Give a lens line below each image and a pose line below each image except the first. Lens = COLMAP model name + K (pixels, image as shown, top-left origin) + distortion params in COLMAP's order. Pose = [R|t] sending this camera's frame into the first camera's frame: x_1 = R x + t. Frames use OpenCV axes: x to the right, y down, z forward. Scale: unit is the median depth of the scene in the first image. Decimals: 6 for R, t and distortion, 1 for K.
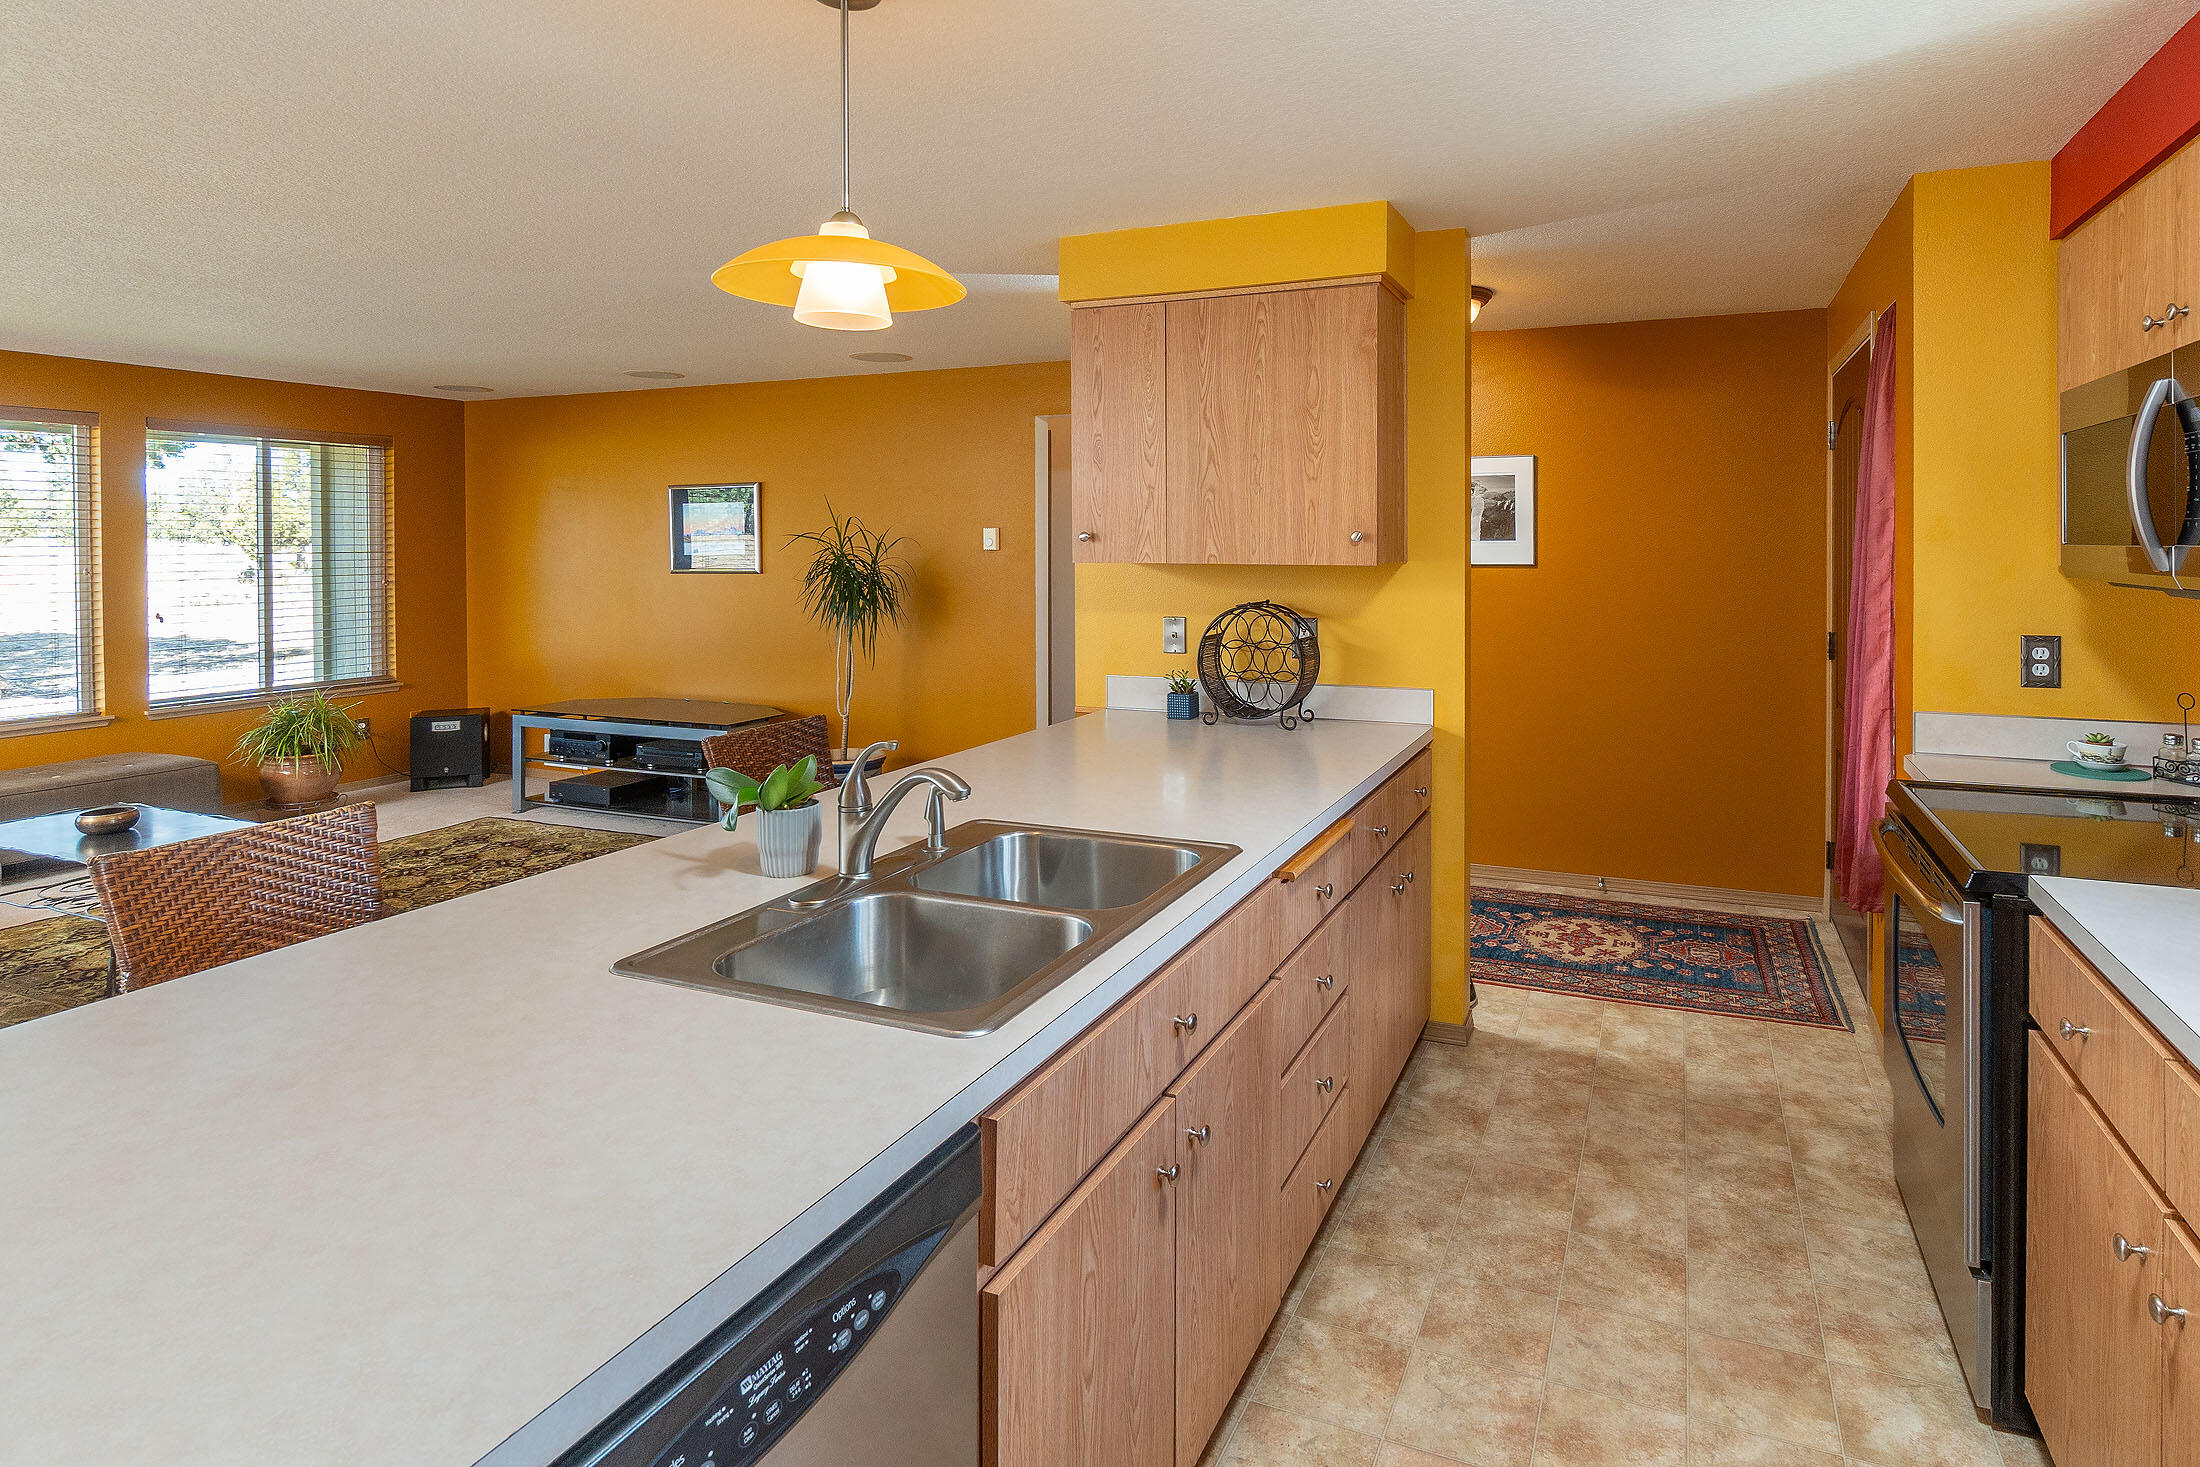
lens RADIAL K [[1079.6, 0, 1100.0], [0, 1079.6, 733.5], [0, 0, 1]] dist [0.002848, 0.001443]
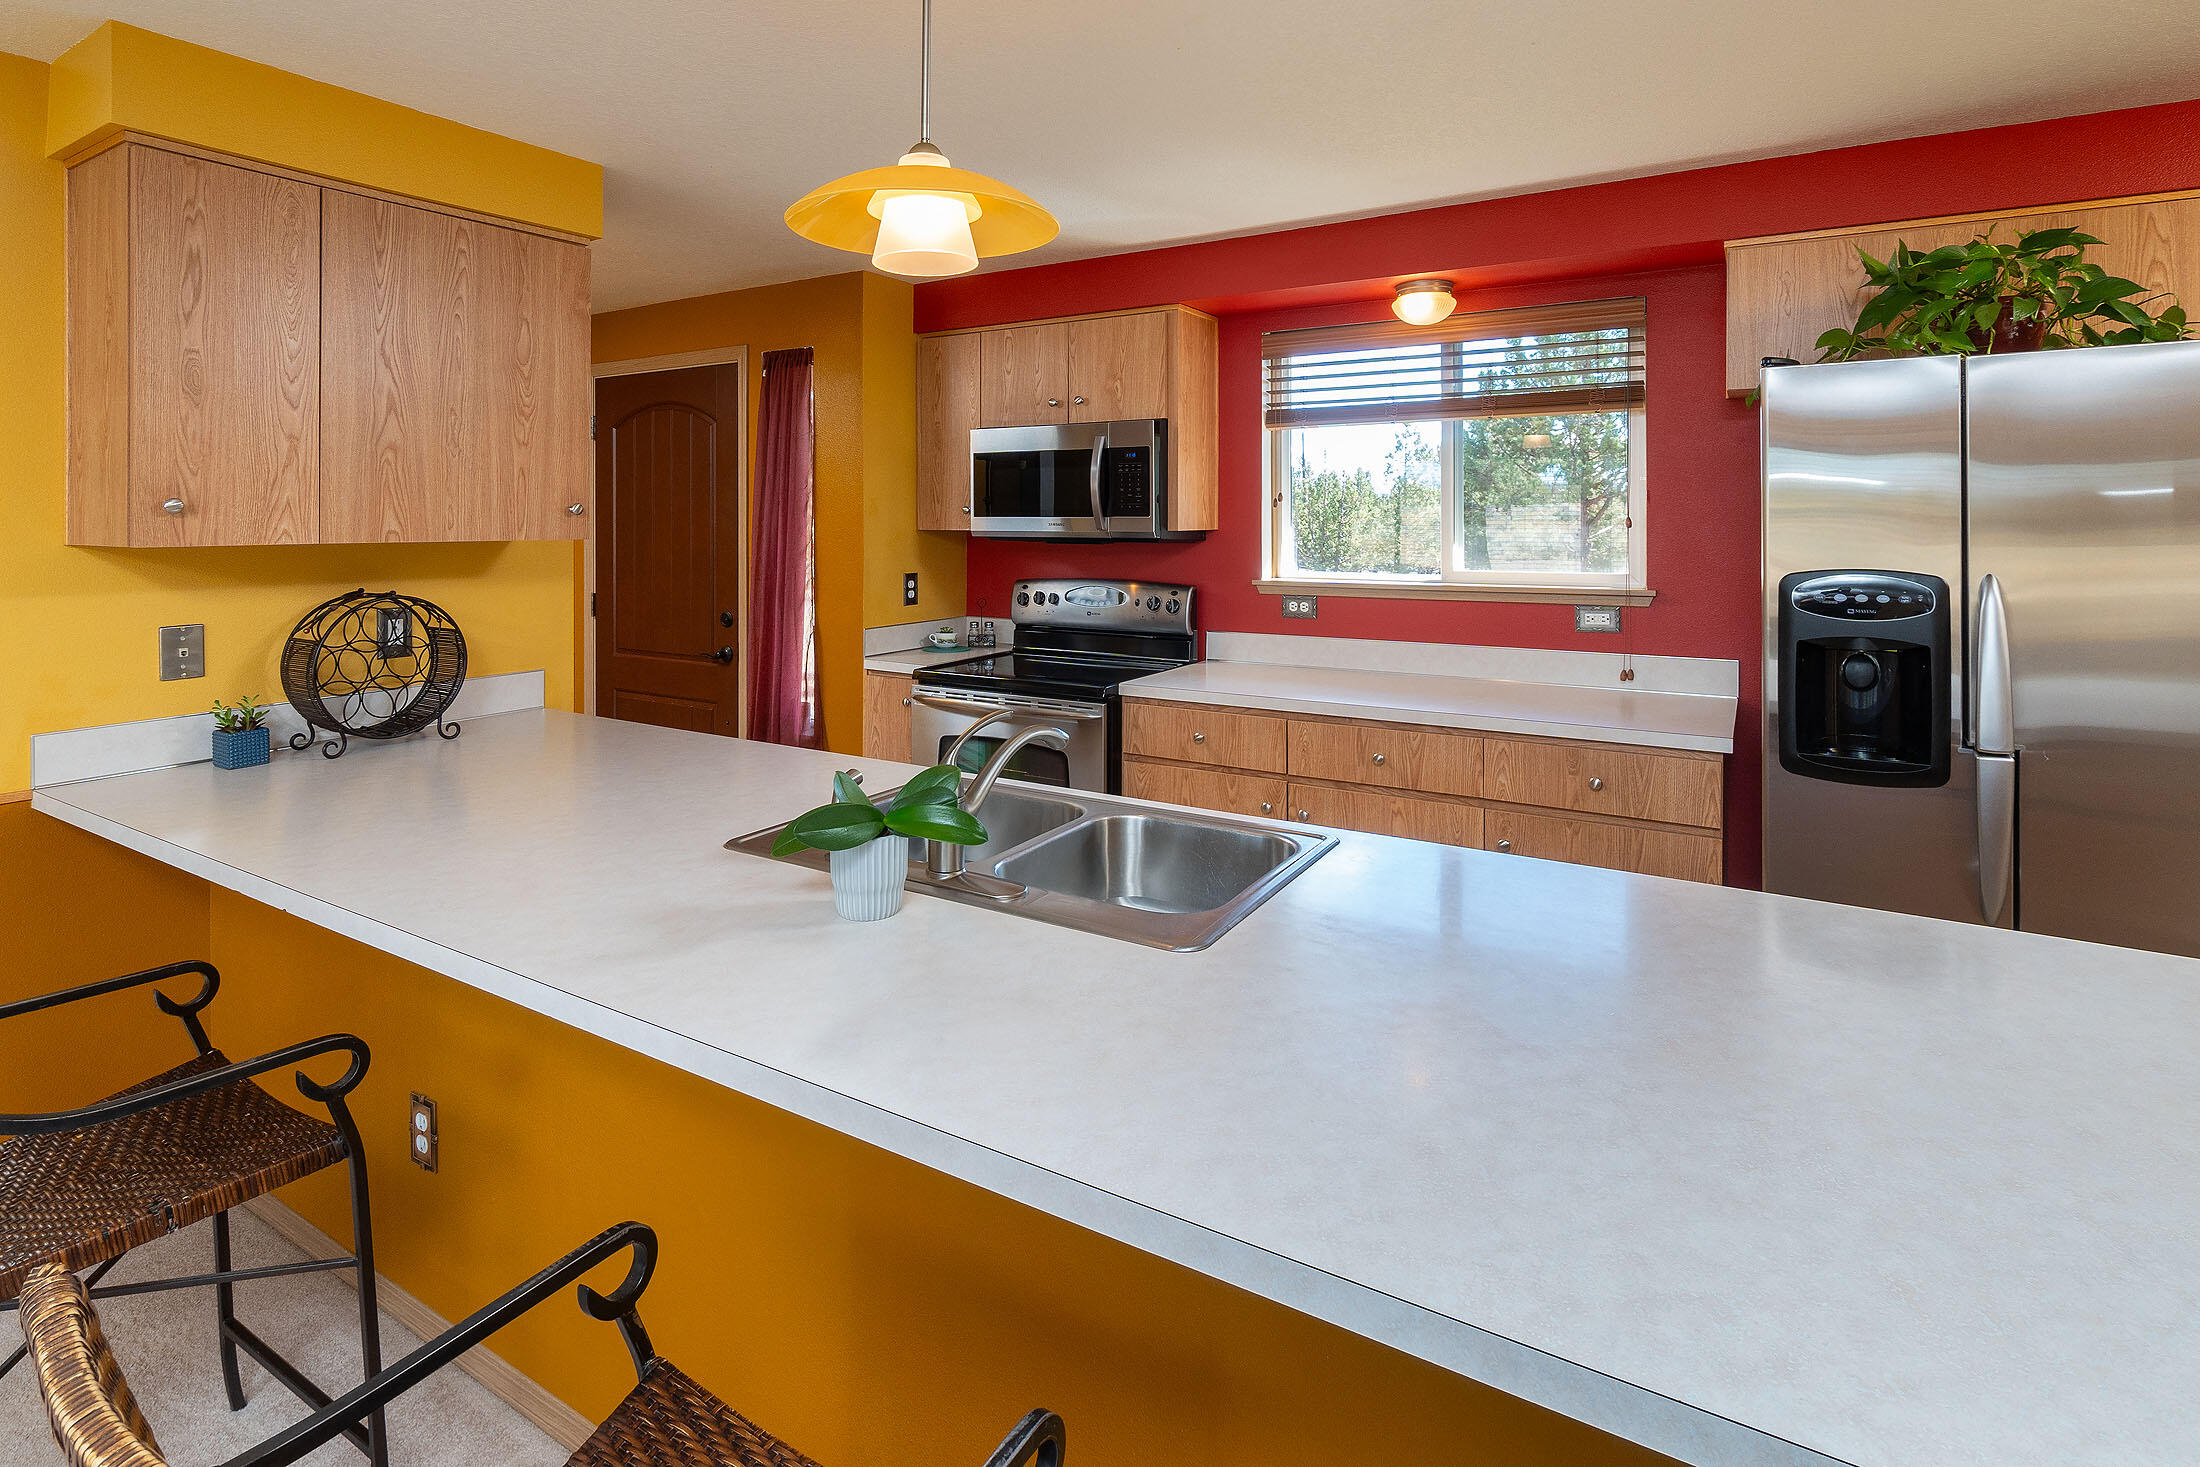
lens RADIAL K [[1063.5, 0, 1100.0], [0, 1063.5, 733.5], [0, 0, 1]] dist [-0.003423, -0.000896]
pose [[0.158616, -0.194061, 0.968081, -0.634194], [0.178871, 0.969917, 0.165121, -0.062539], [-0.971003, 0.146971, 0.188557, 0.405480]]
